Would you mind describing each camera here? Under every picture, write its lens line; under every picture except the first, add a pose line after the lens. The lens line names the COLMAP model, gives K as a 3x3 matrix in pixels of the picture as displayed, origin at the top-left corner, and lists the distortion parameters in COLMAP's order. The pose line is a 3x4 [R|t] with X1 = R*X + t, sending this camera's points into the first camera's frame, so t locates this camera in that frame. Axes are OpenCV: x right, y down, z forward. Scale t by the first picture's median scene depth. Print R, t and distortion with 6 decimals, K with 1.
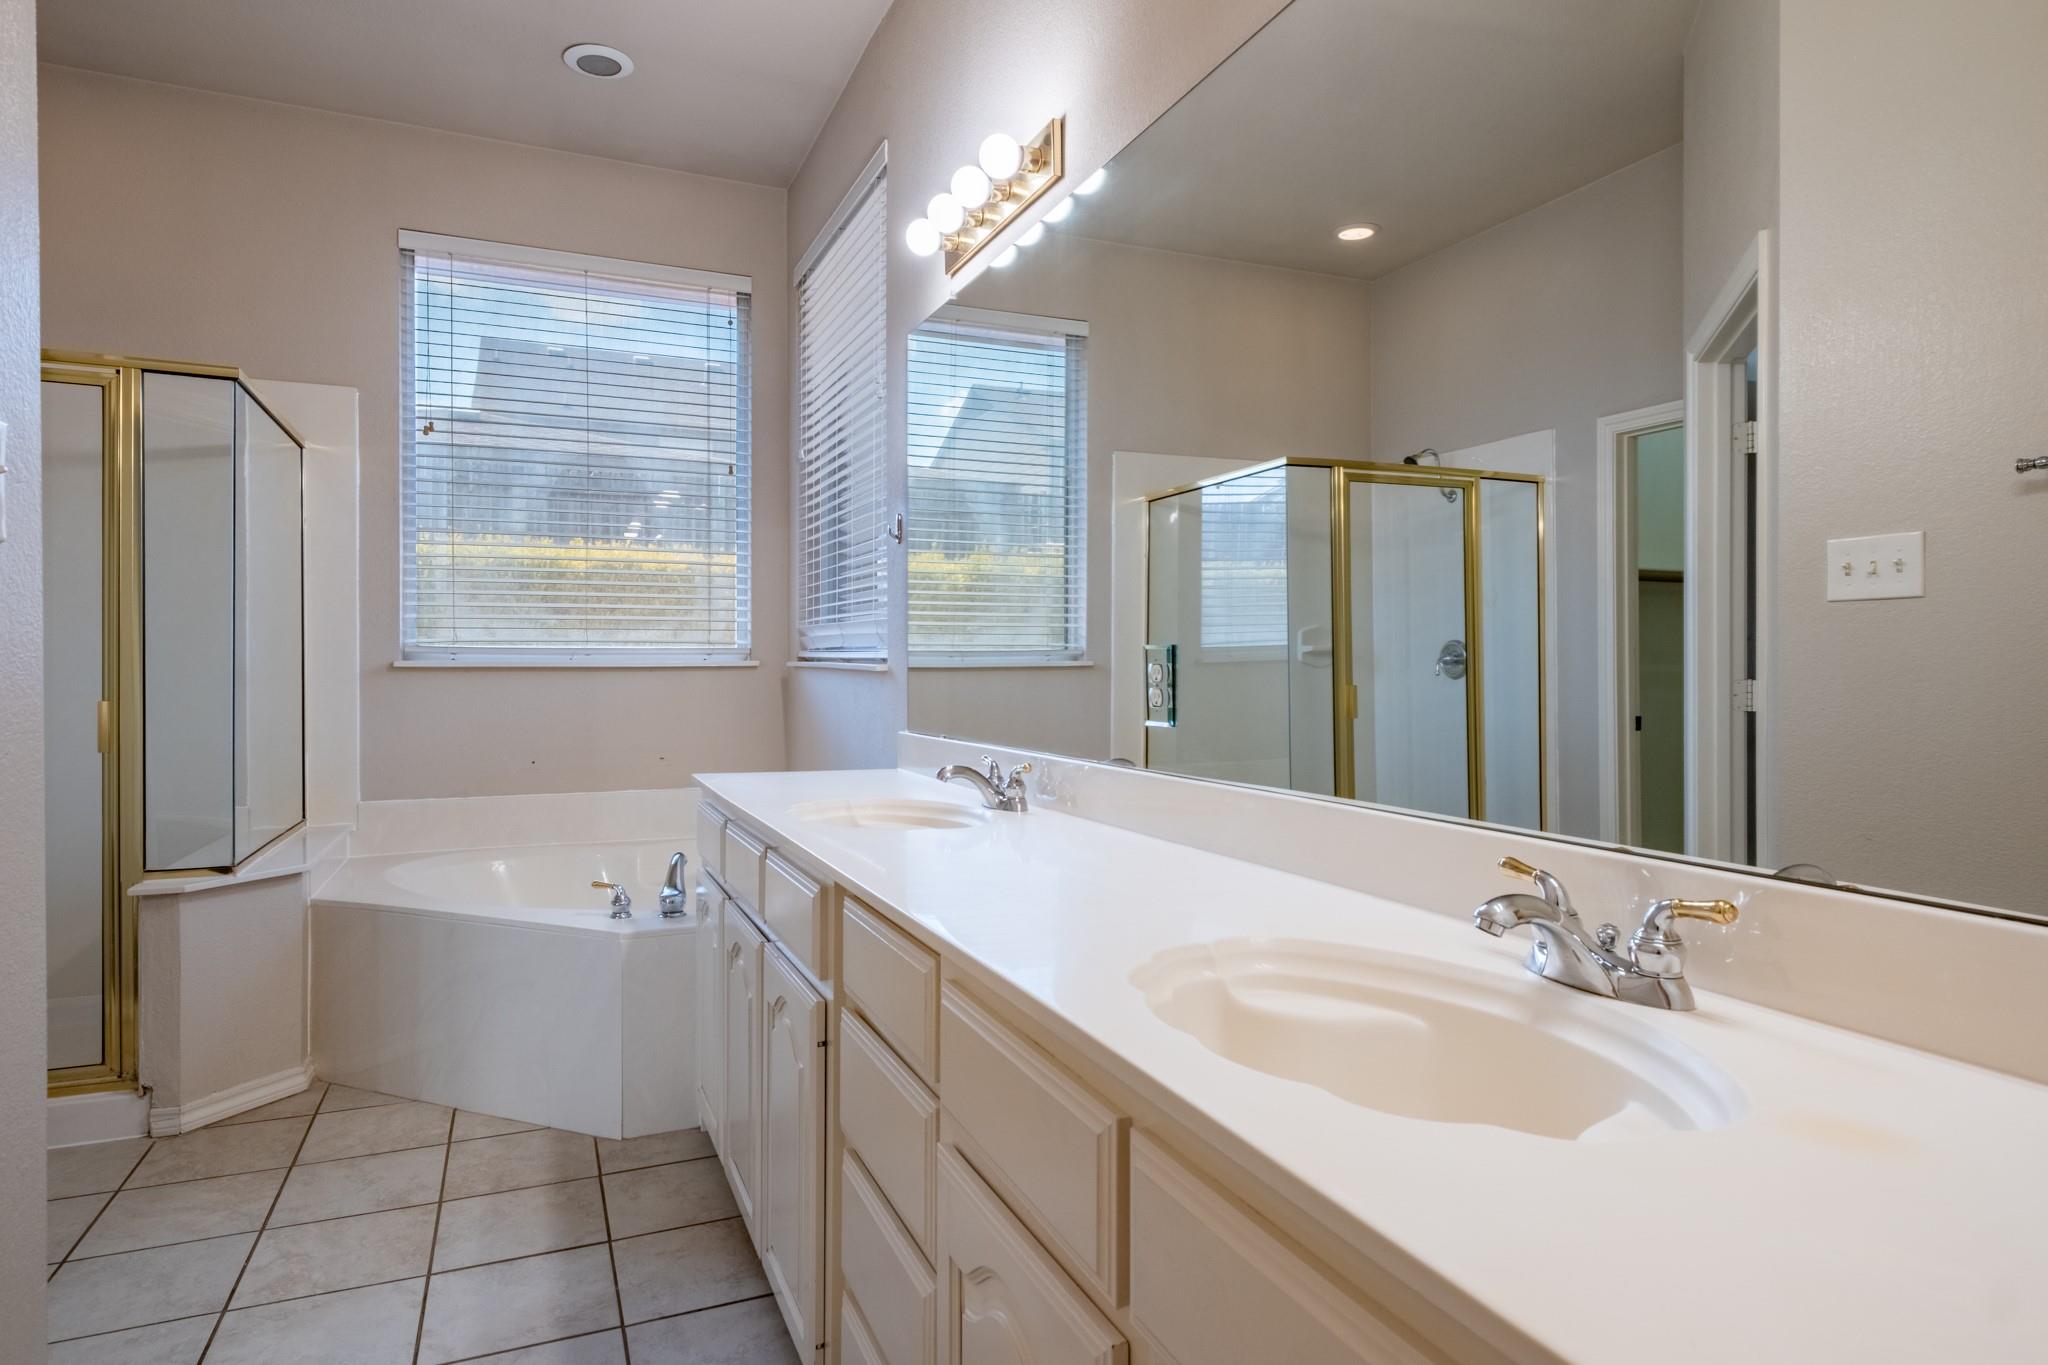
lens RADIAL K [[1118.1, 0, 1015.9], [0, 1118.1, 680.2], [0, 0, 1]] dist [0.002034, -0.001229]
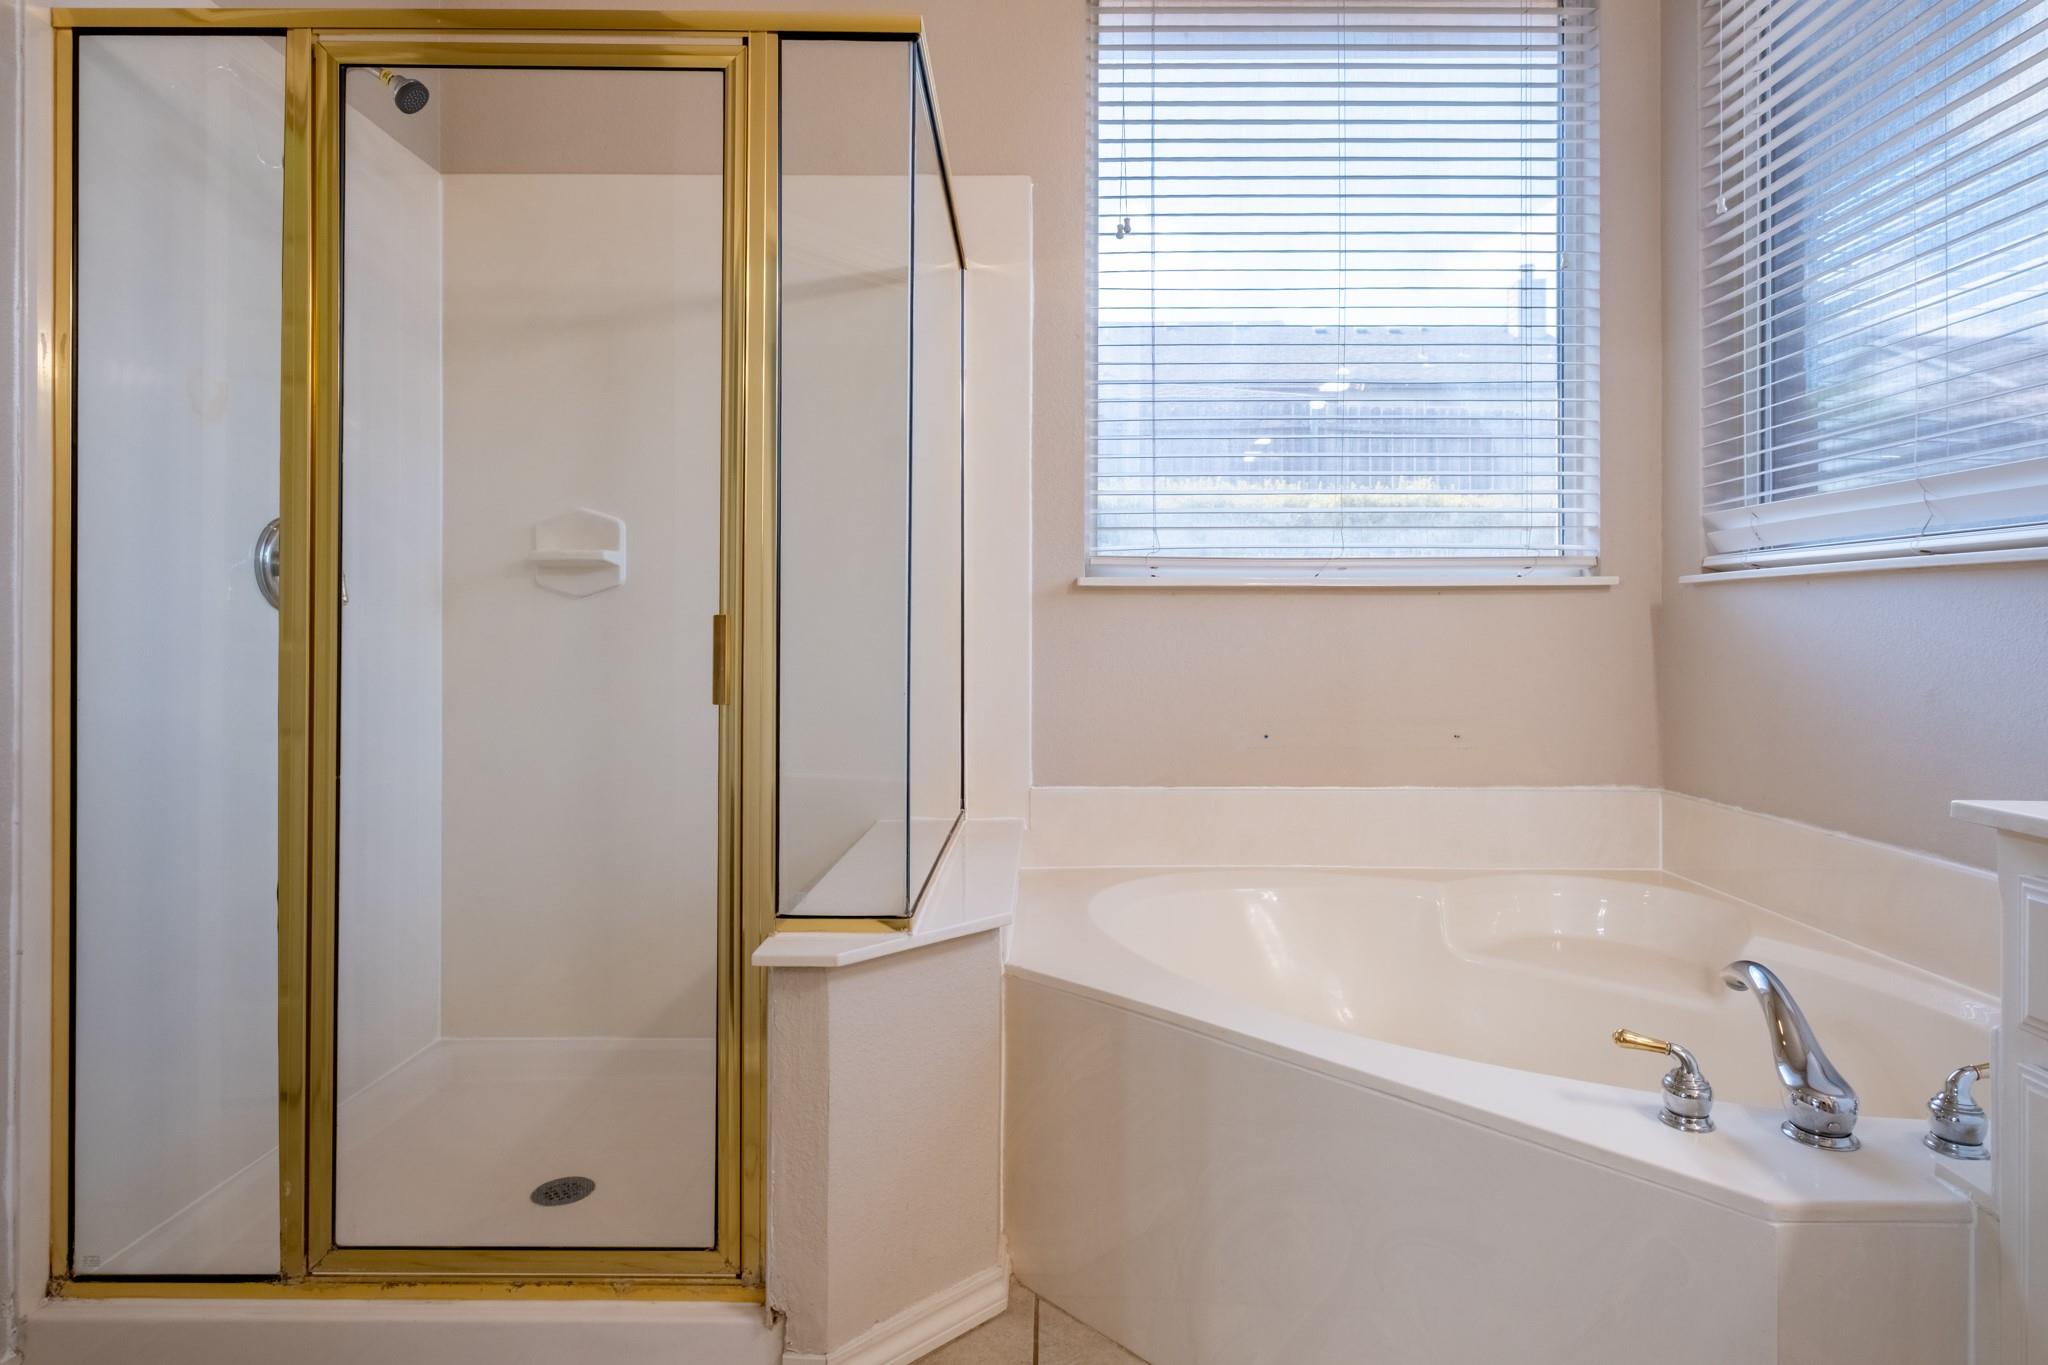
lens RADIAL K [[1118.1, 0, 1049.9], [0, 1118.1, 632.5], [0, 0, 1]] dist [0.002034, -0.001229]
pose [[0.915050, 0.000404, -0.403340, -0.382087], [-0.004632, 0.999944, -0.009506, 0.028306], [0.403313, 0.010567, 0.915001, 0.483115]]
